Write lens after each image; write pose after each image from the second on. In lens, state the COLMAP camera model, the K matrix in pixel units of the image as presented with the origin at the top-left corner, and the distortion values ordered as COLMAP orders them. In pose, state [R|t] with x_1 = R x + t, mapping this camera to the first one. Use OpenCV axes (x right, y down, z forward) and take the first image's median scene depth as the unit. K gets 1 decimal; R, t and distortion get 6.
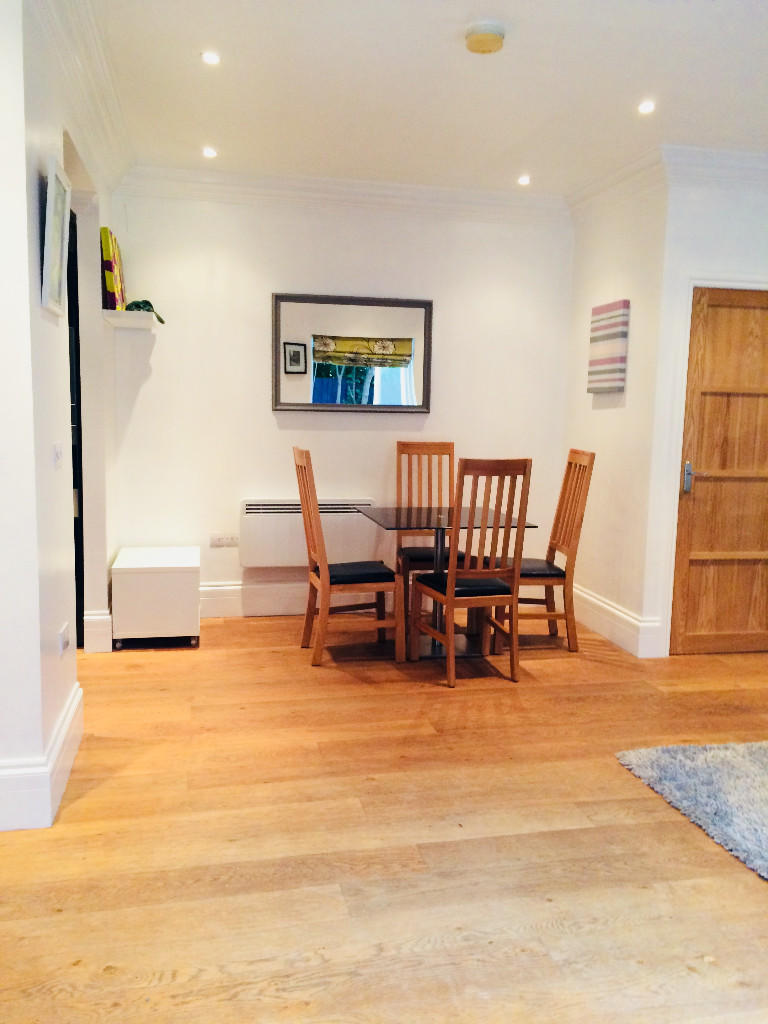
lens RADIAL K [[850.8, 0, 388.7], [0, 850.8, 516.8], [0, 0, 1]] dist [-0.001774, -0.041389]
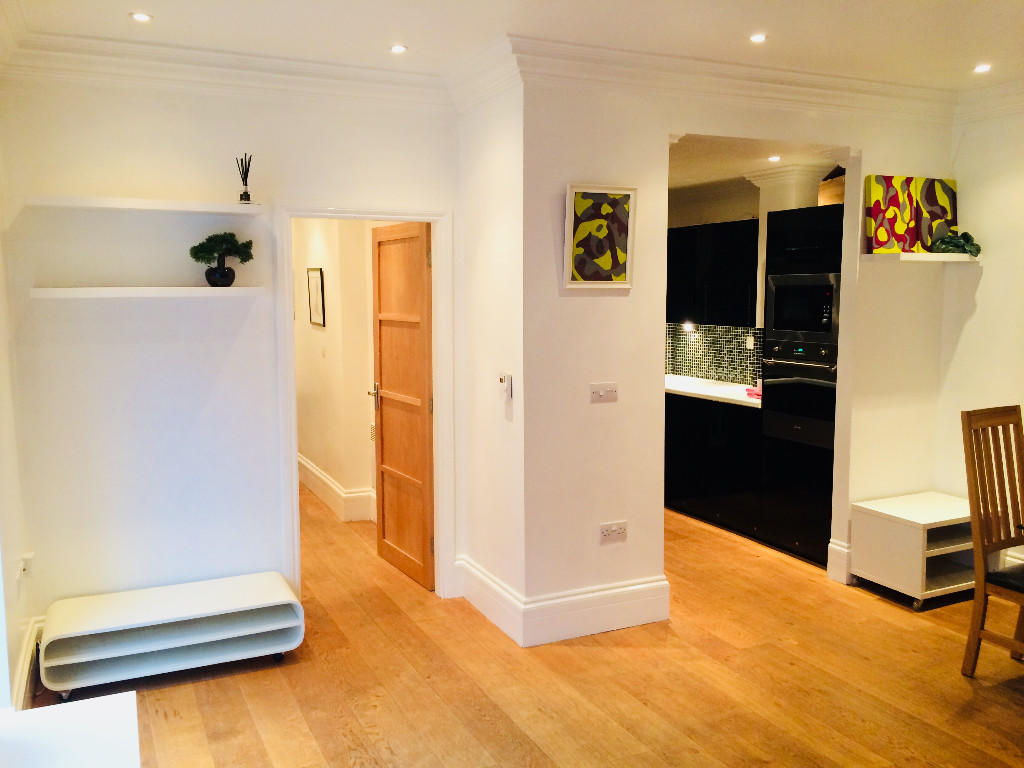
lens RADIAL K [[850.8, 0, 518.1], [0, 850.8, 381.0], [0, 0, 1]] dist [-0.001774, -0.041389]
pose [[0.242155, 0.081196, -0.966834, 0.650108], [-0.130527, 0.990160, 0.050463, -0.099920], [0.961418, 0.113978, 0.250370, 0.414434]]
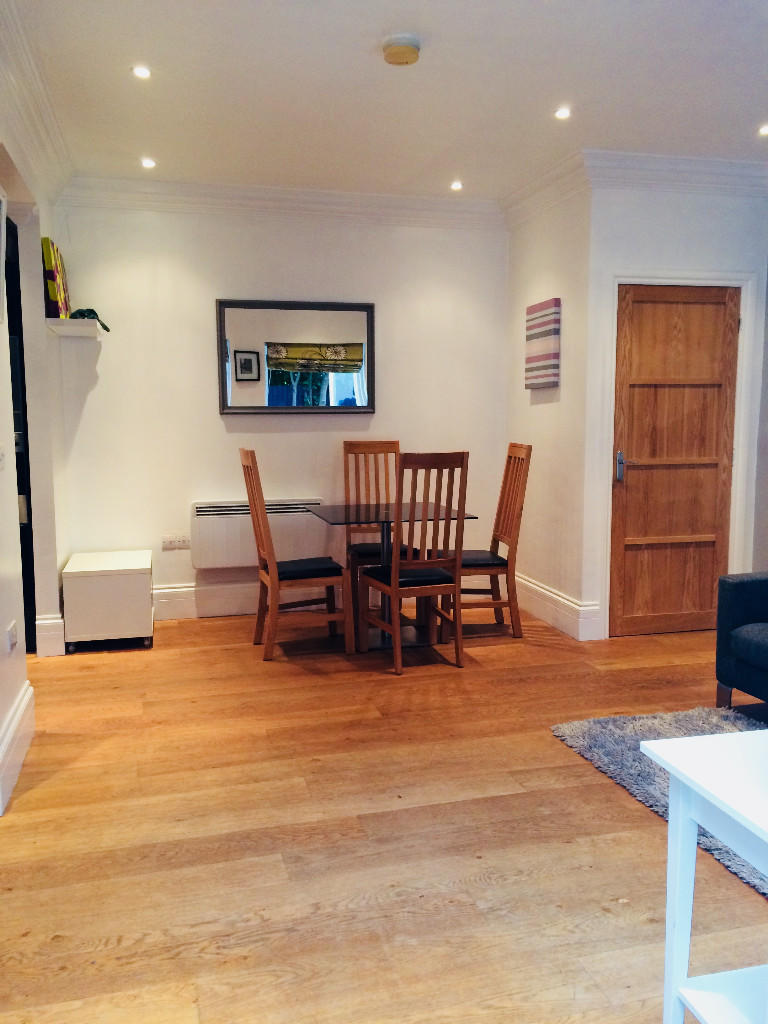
lens RADIAL K [[850.8, 0, 394.5], [0, 850.8, 516.9], [0, 0, 1]] dist [-0.001774, -0.041389]
pose [[0.998371, -0.032393, 0.046958, 0.028374], [0.032824, 0.999426, -0.008433, 0.018455], [-0.046658, 0.009960, 0.998861, -0.036912]]
